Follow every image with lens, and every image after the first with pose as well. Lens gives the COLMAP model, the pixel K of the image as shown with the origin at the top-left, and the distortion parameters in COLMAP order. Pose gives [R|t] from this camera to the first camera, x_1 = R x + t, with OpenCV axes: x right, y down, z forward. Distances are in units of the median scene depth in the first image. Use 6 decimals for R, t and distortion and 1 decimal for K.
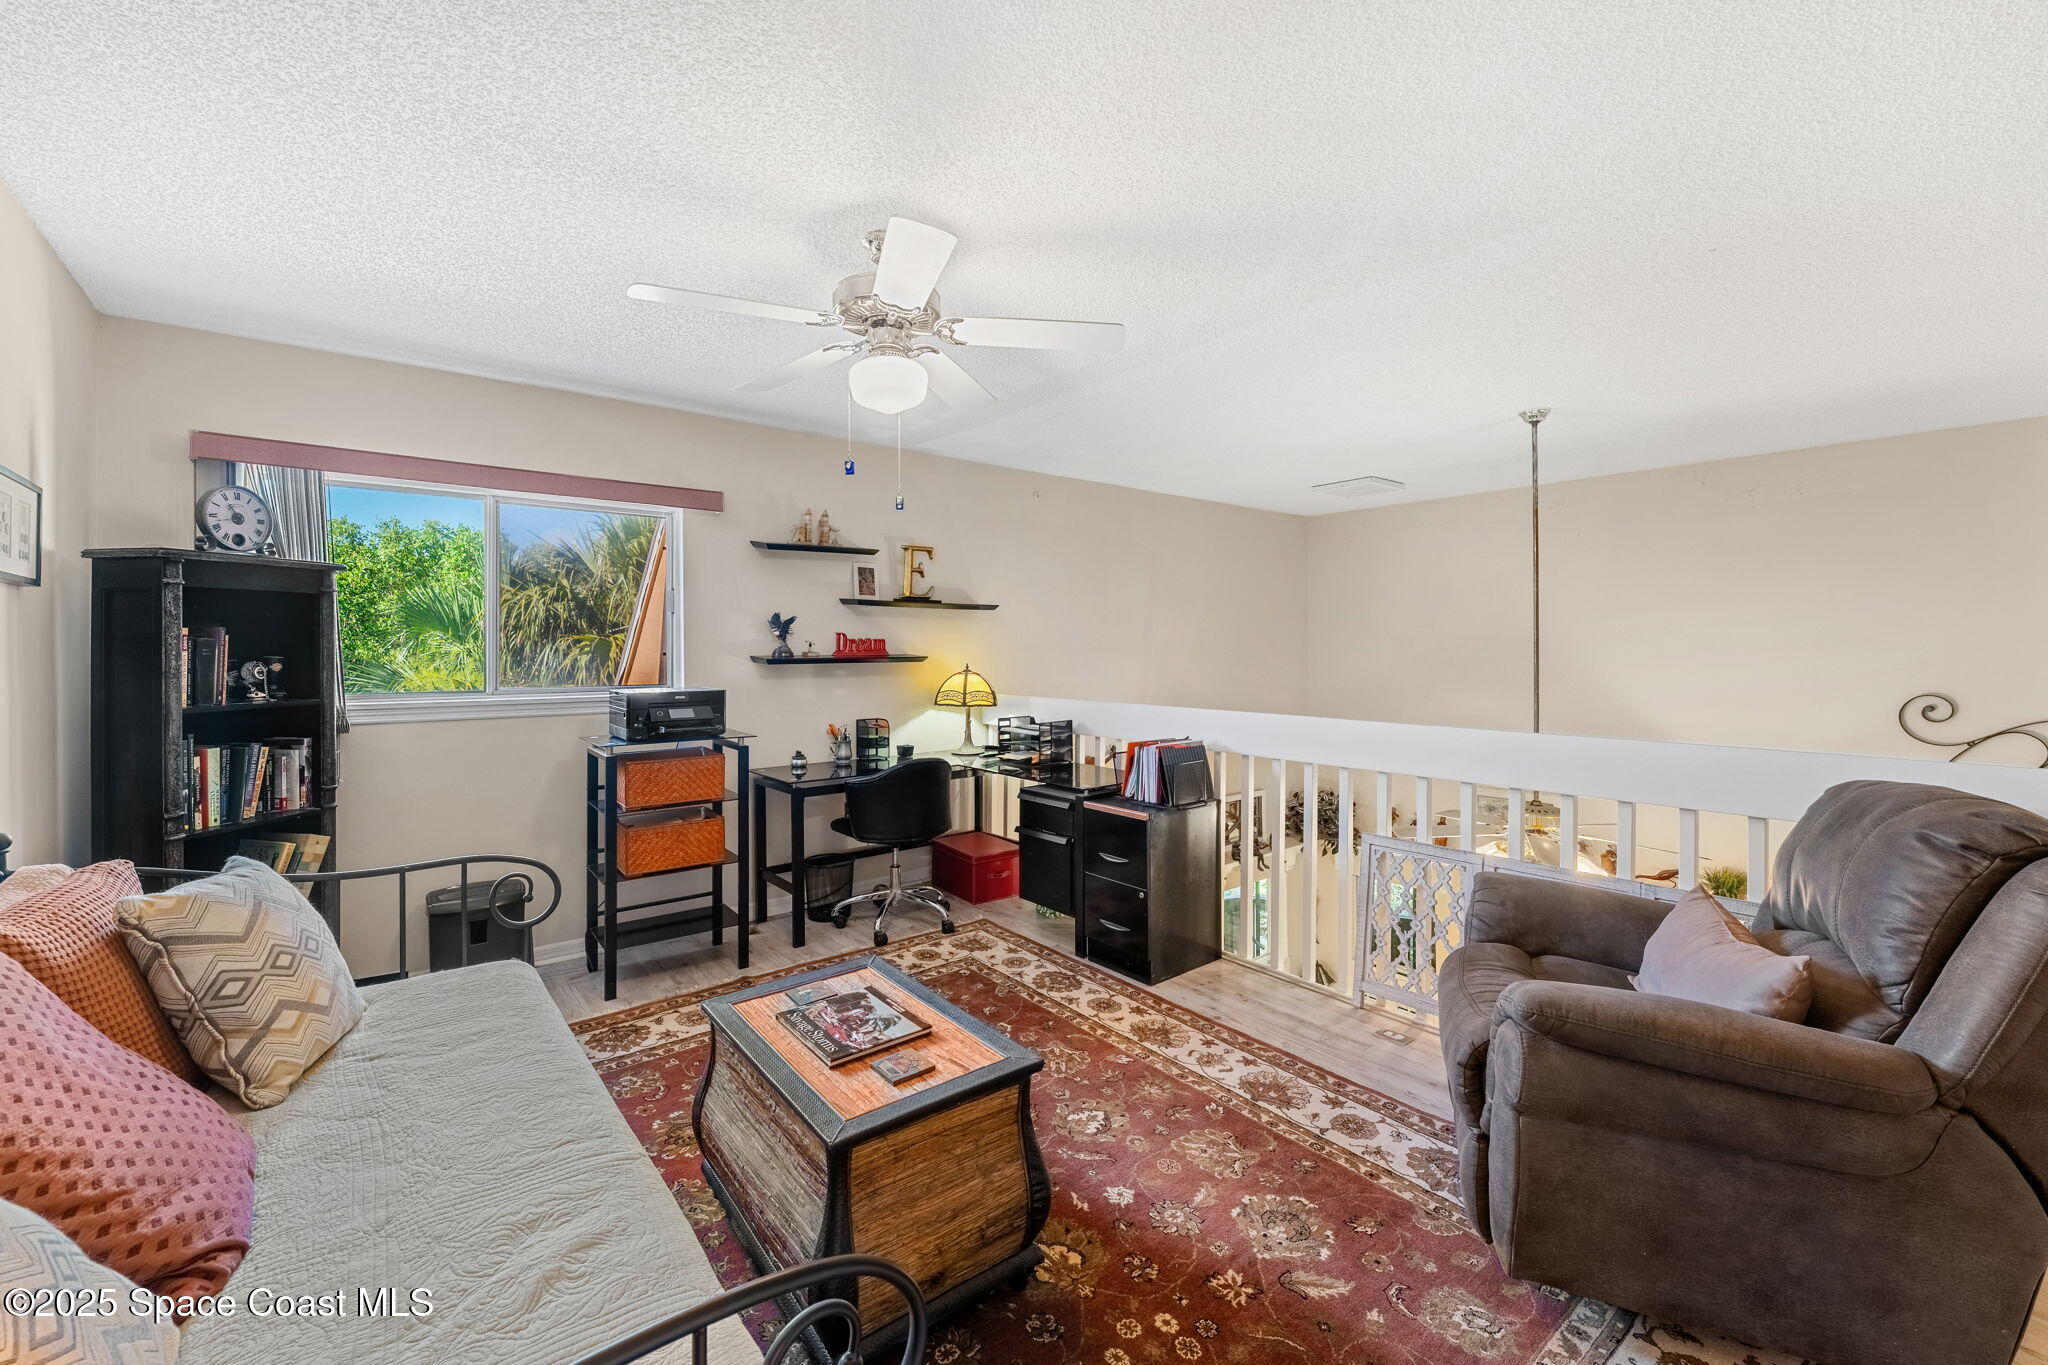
lens RADIAL K [[837.2, 0, 1023.8], [0, 837.2, 647.8], [0, 0, 1]] dist [0.001340, 0.000097]
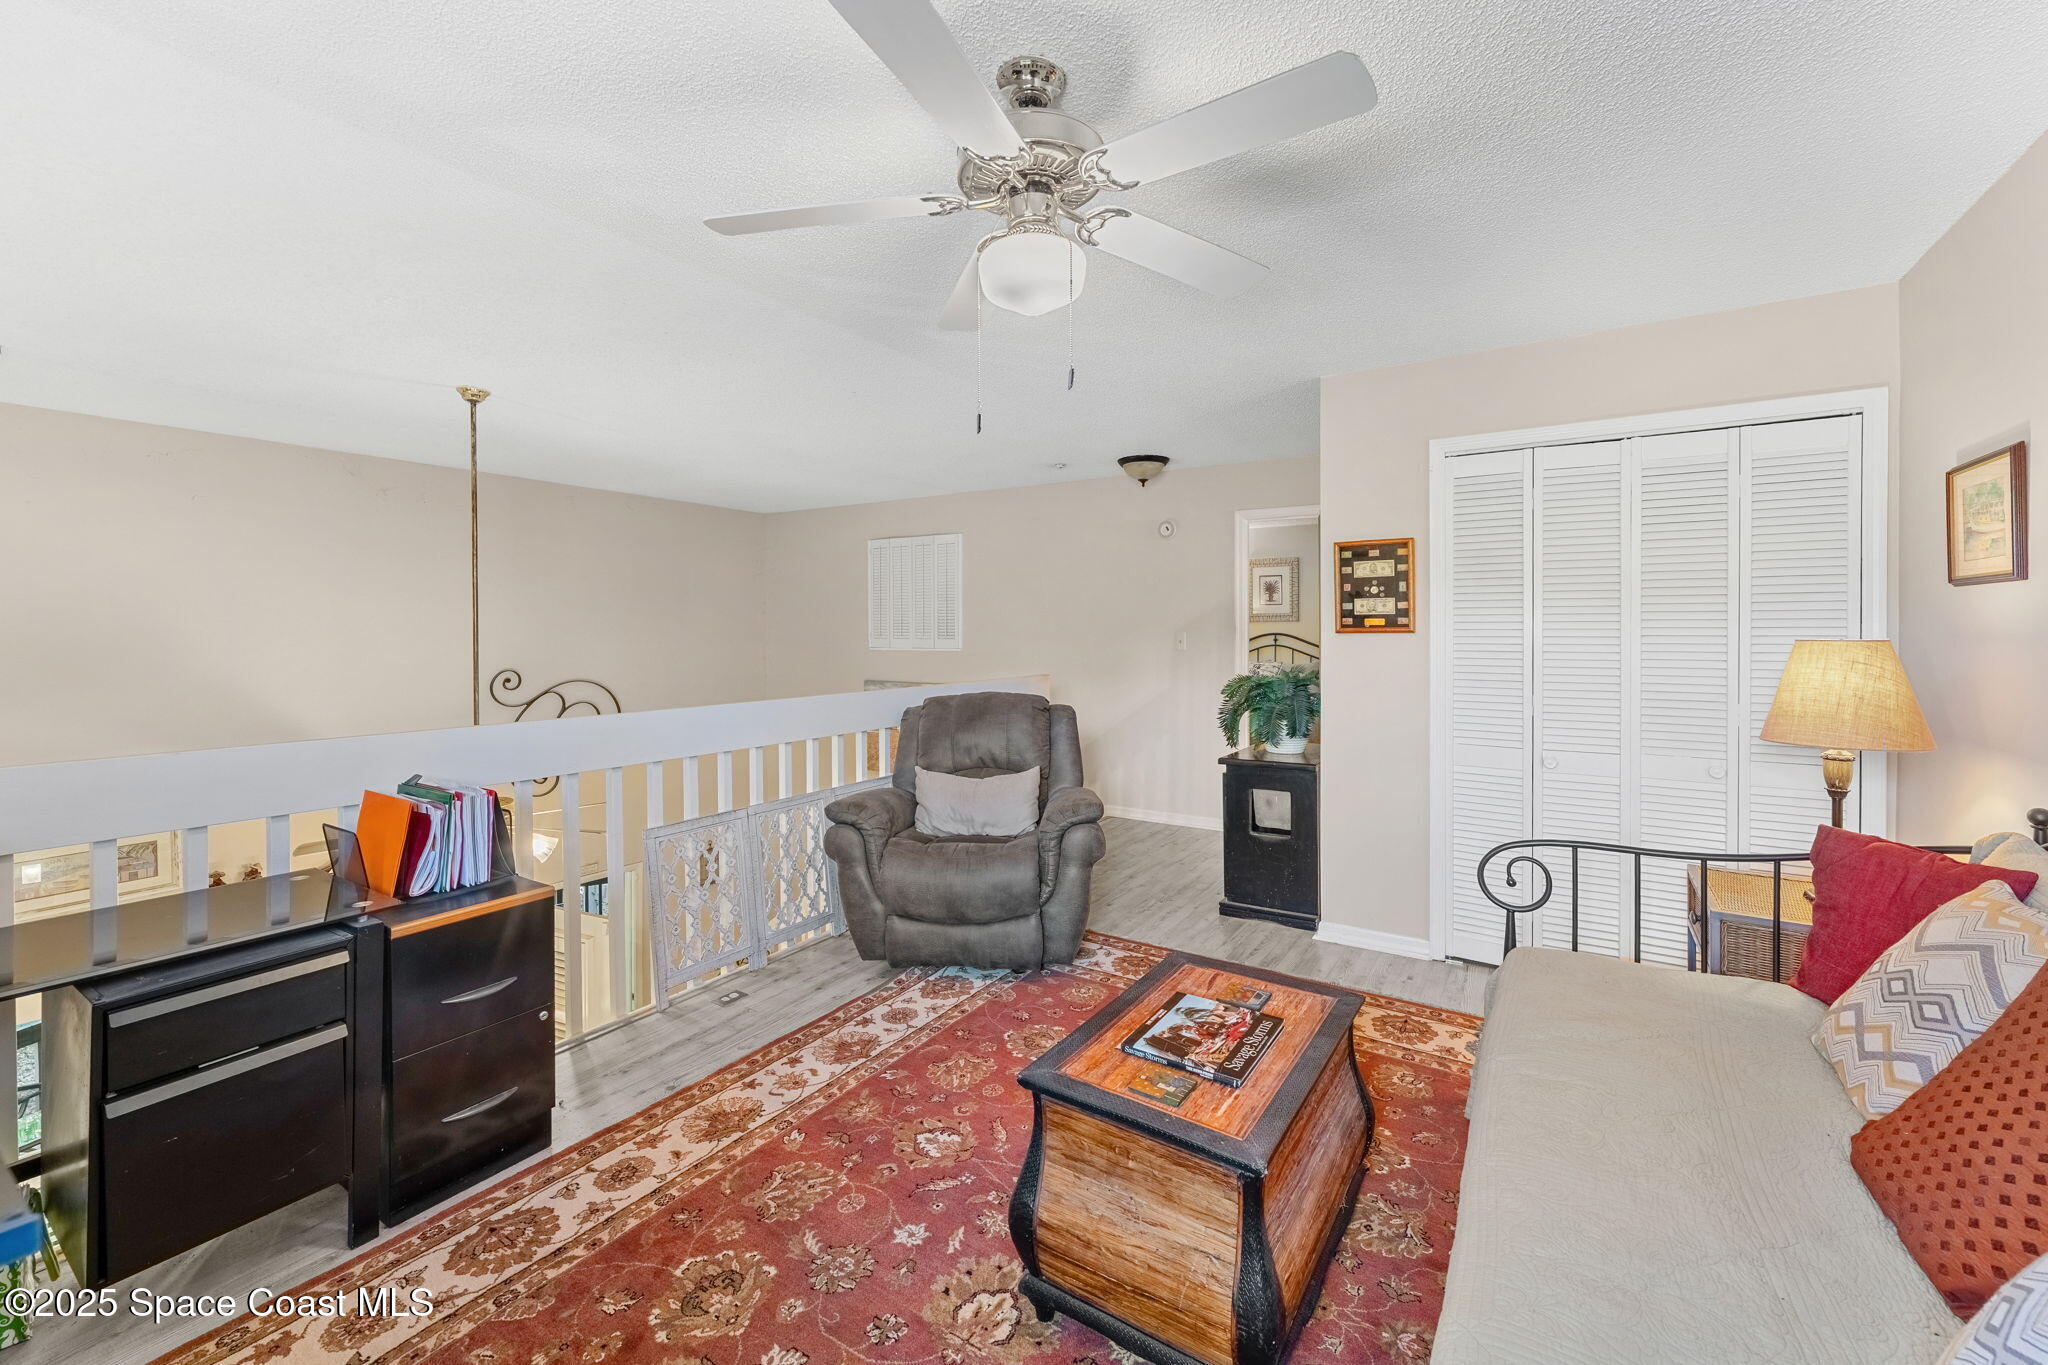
lens RADIAL K [[832.1, 0, 1001.9], [0, 832.1, 636.0], [0, 0, 1]] dist [-0.000375, -0.000175]
pose [[-0.298712, -0.002117, 0.954341, -0.610303], [0.007390, 0.999962, 0.004532, 0.000854], [-0.954315, 0.008406, -0.298685, 0.894388]]
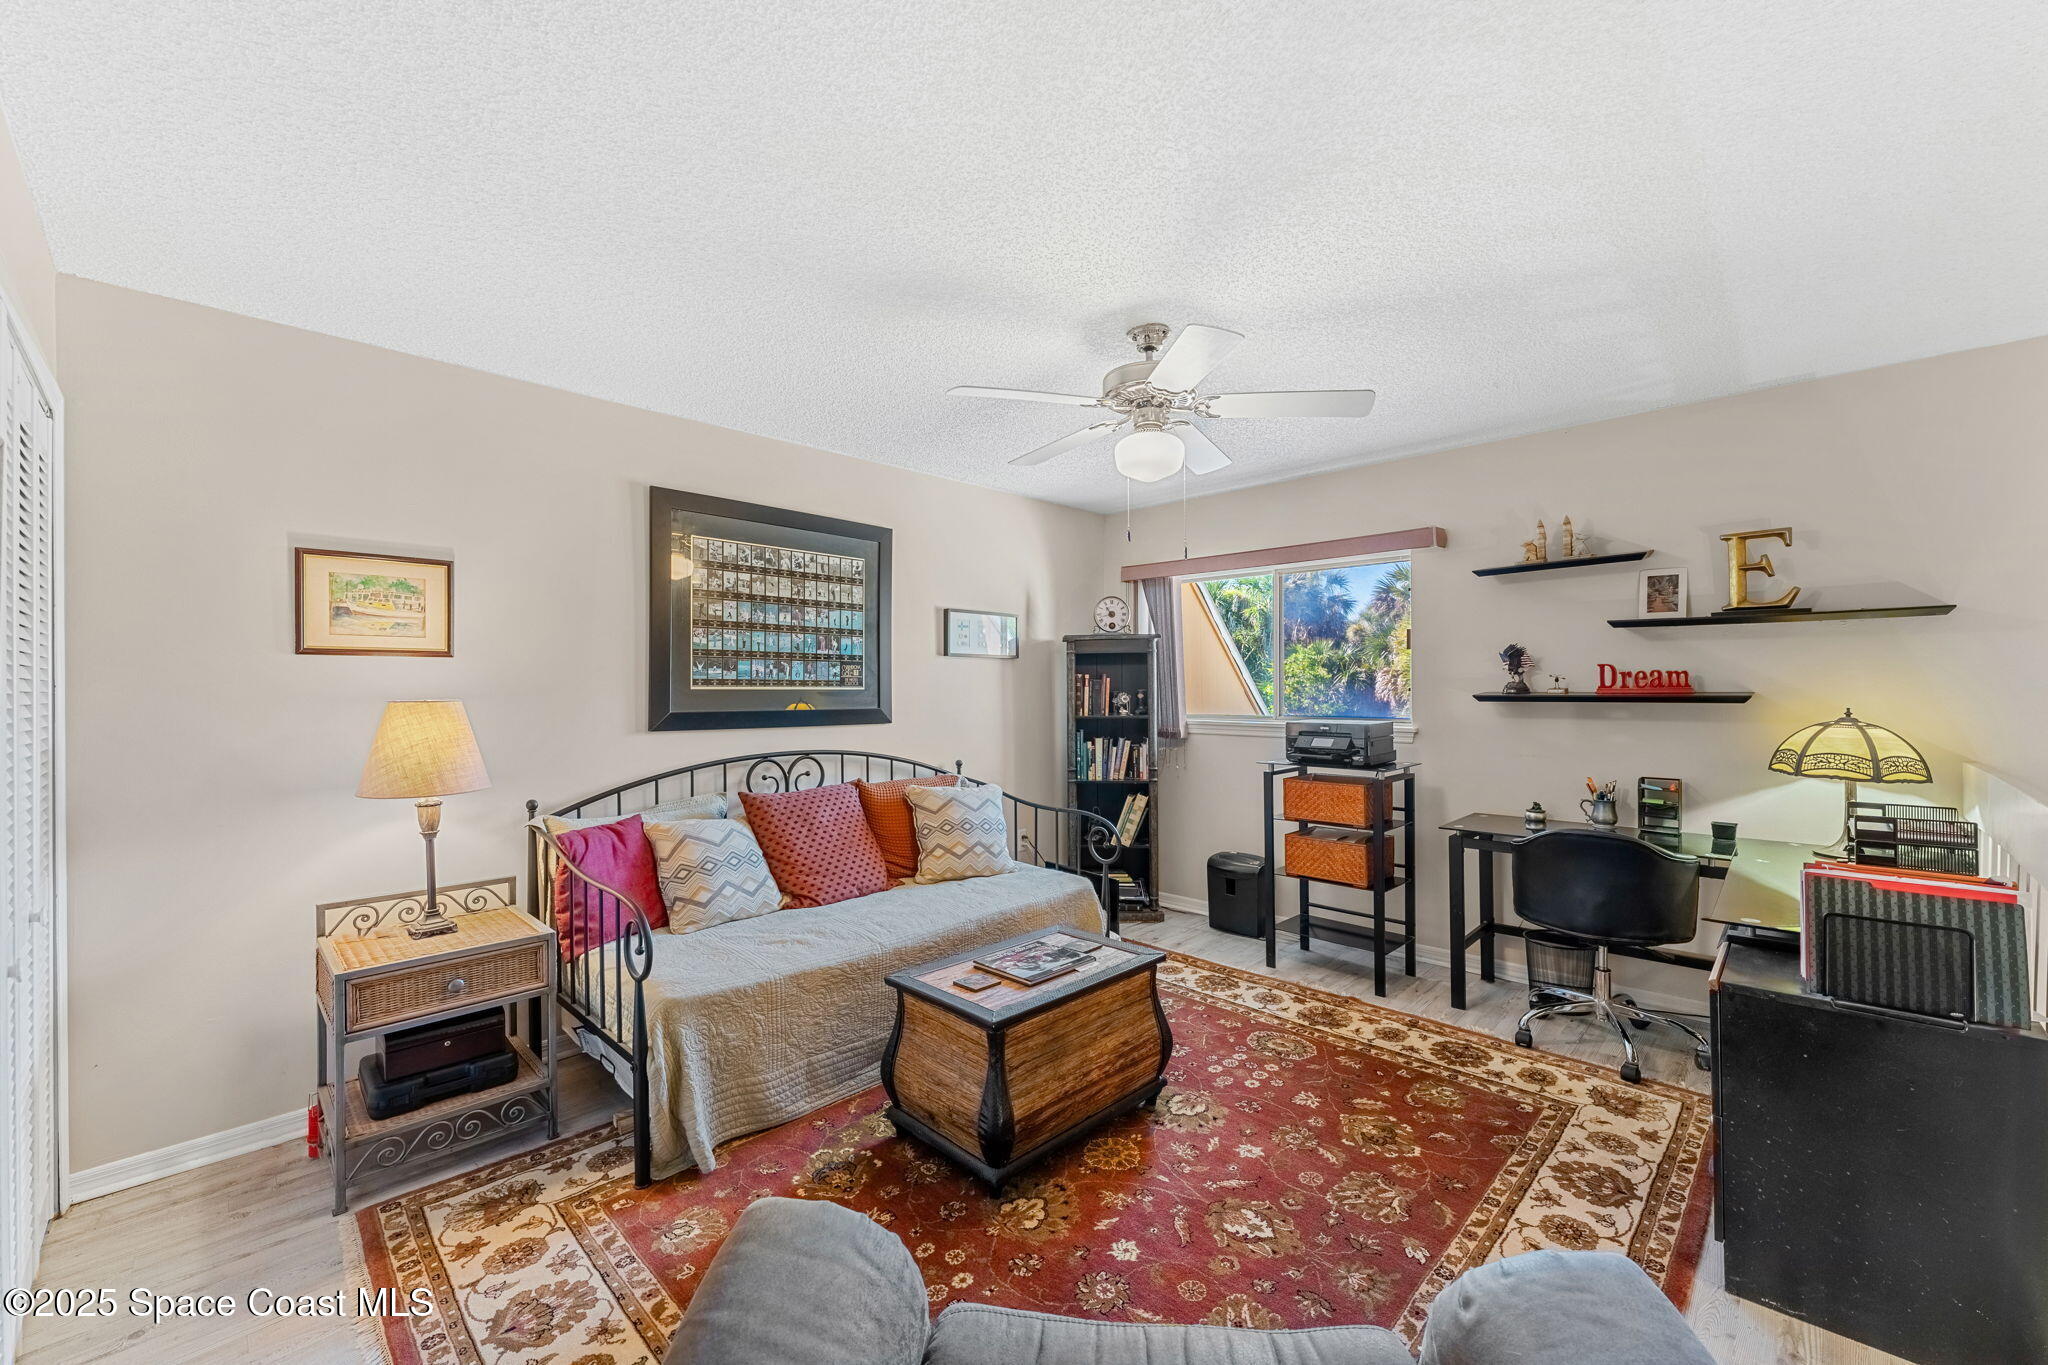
lens RADIAL K [[807.6, 0, 1019.9], [0, 807.6, 689.8], [0, 0, 1]] dist [0.001199, -0.000074]
pose [[0.117355, 0.005429, -0.993075, 0.658404], [0.004709, 0.999971, 0.006023, -0.001087], [0.993079, -0.005383, 0.117326, 0.496065]]
